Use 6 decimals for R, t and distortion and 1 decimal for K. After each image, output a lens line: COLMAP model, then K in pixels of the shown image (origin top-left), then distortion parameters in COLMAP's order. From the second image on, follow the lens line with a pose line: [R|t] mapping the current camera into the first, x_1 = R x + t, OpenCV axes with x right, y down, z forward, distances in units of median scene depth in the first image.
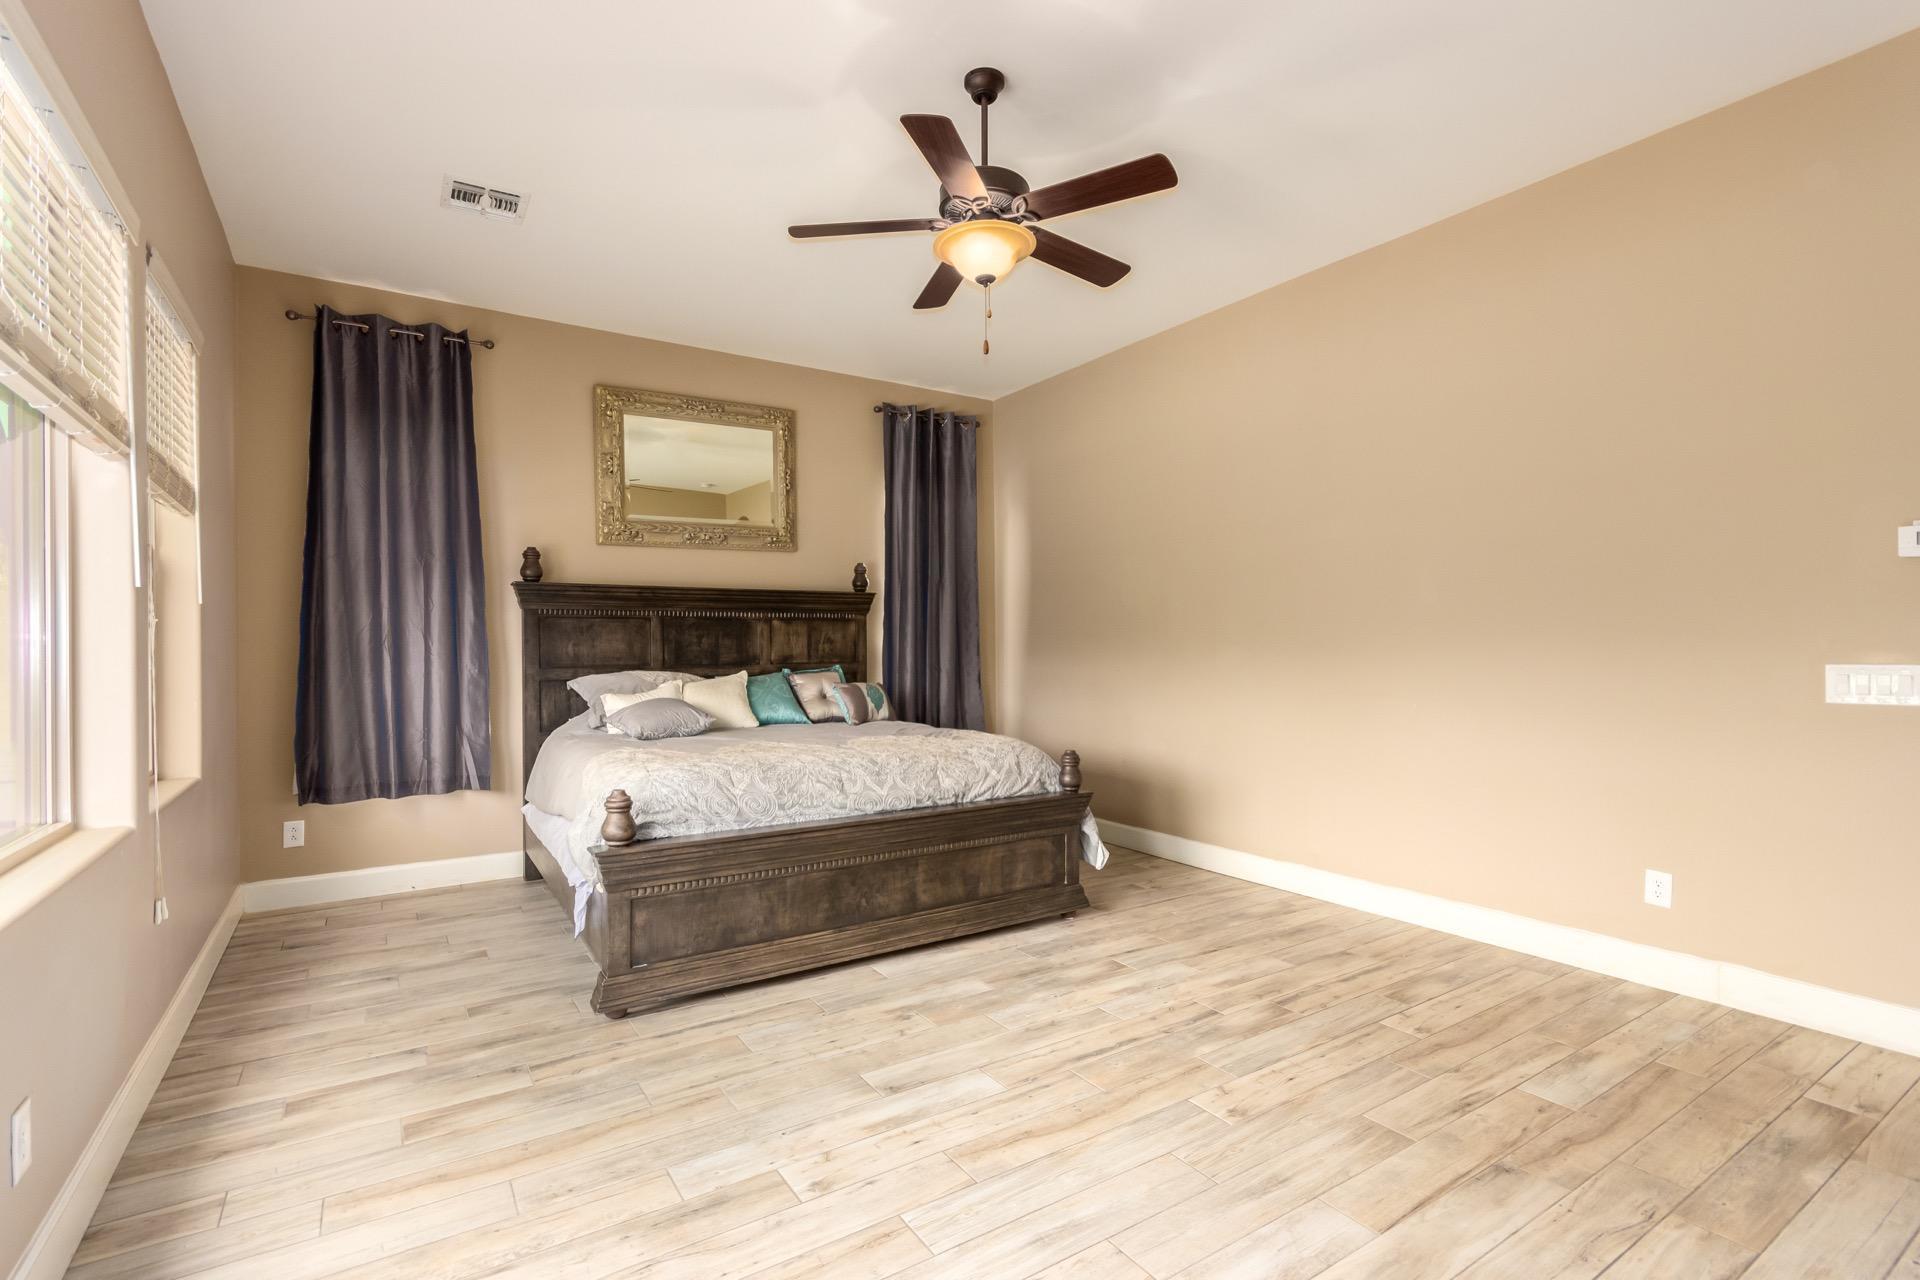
lens RADIAL K [[895.5, 0, 941.4], [0, 895.5, 646.6], [0, 0, 1]] dist [0.004555, -0.001471]
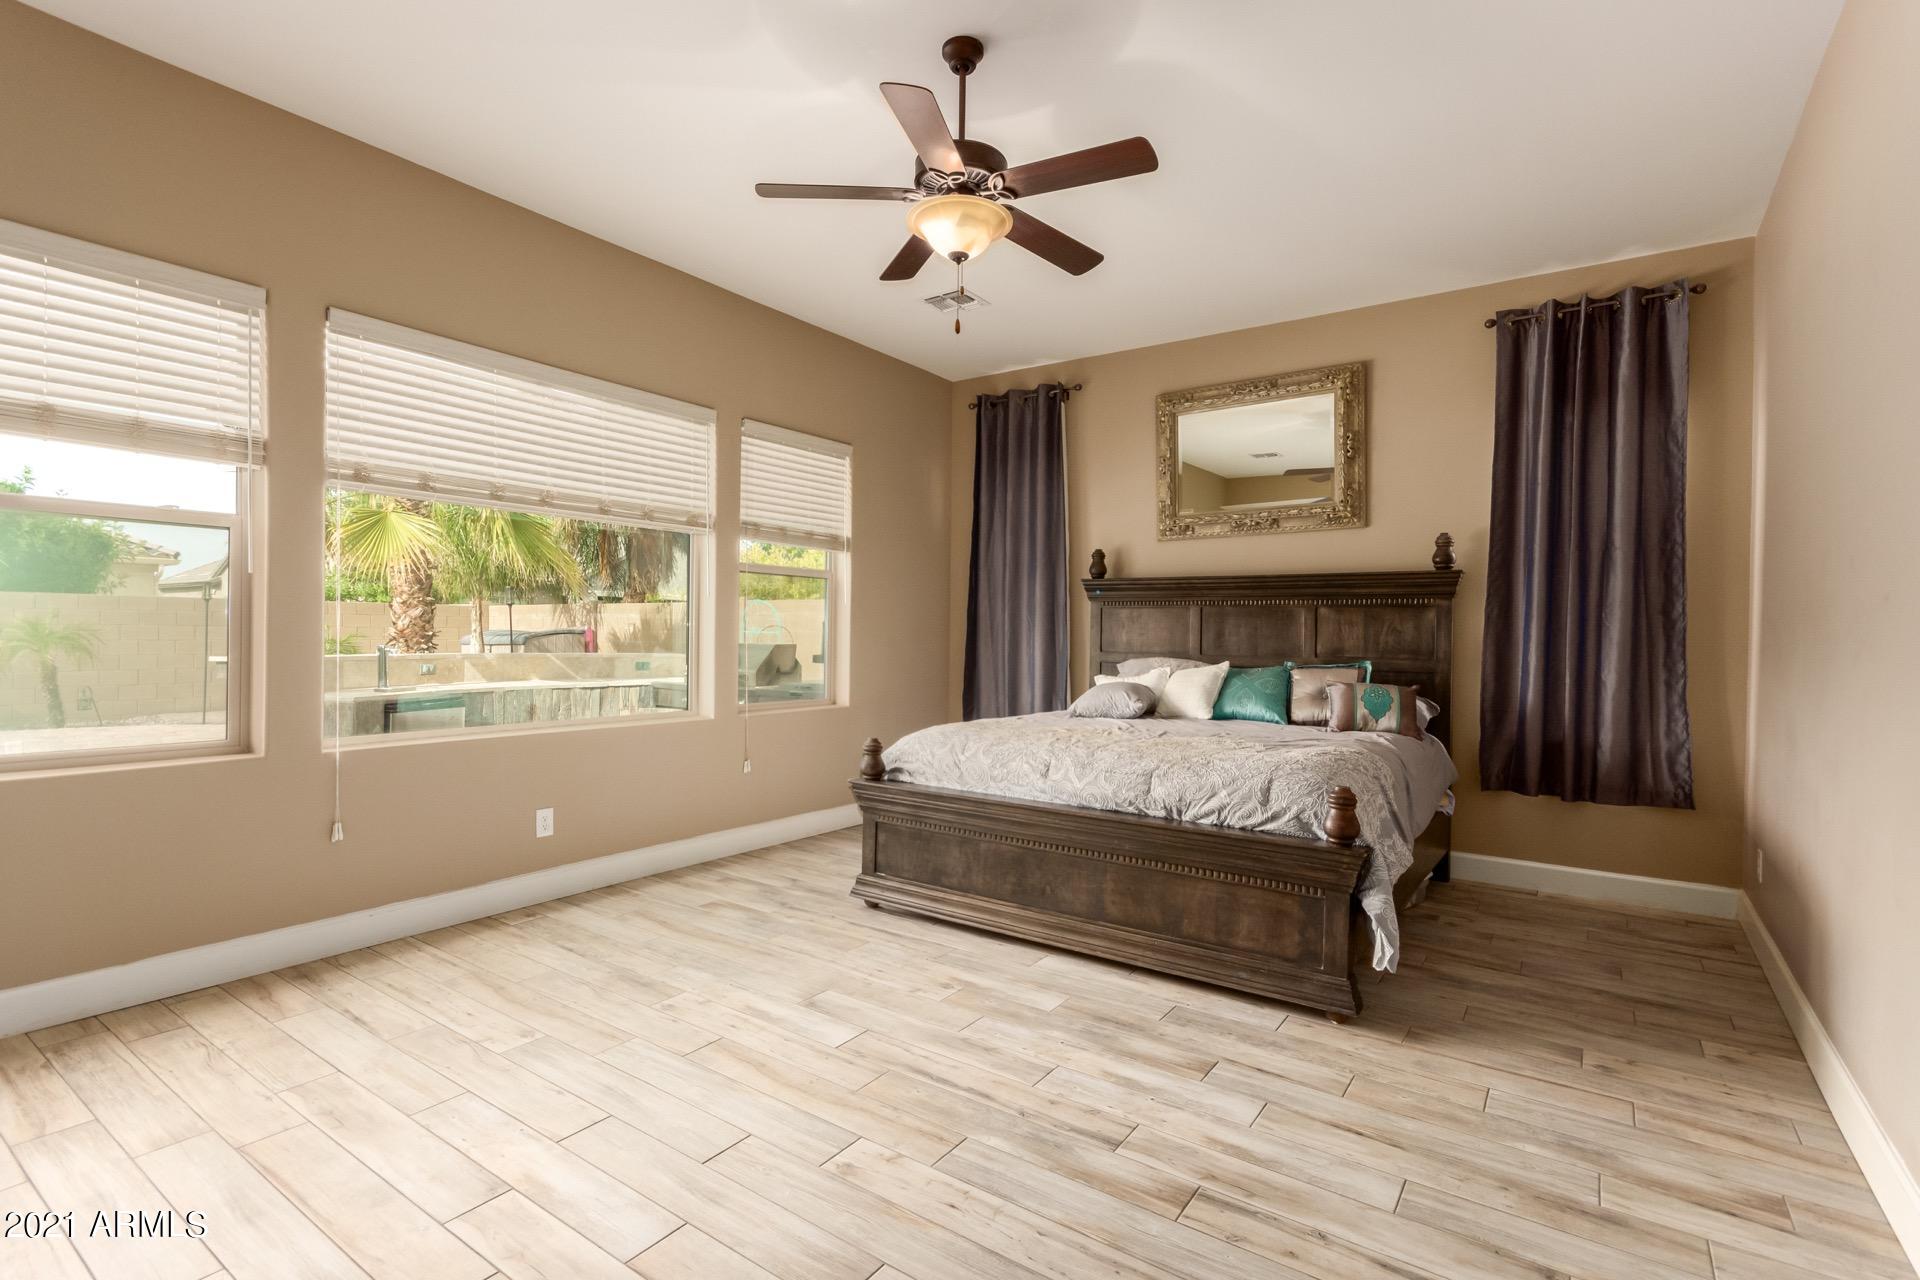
lens RADIAL K [[895.5, 0, 949.0], [0, 895.5, 644.3], [0, 0, 1]] dist [0.004555, -0.001471]
pose [[0.371189, 0.022554, -0.928283, 0.753729], [-0.017130, 0.999701, 0.017440, -0.003894], [0.928399, 0.009428, 0.371464, 0.495830]]
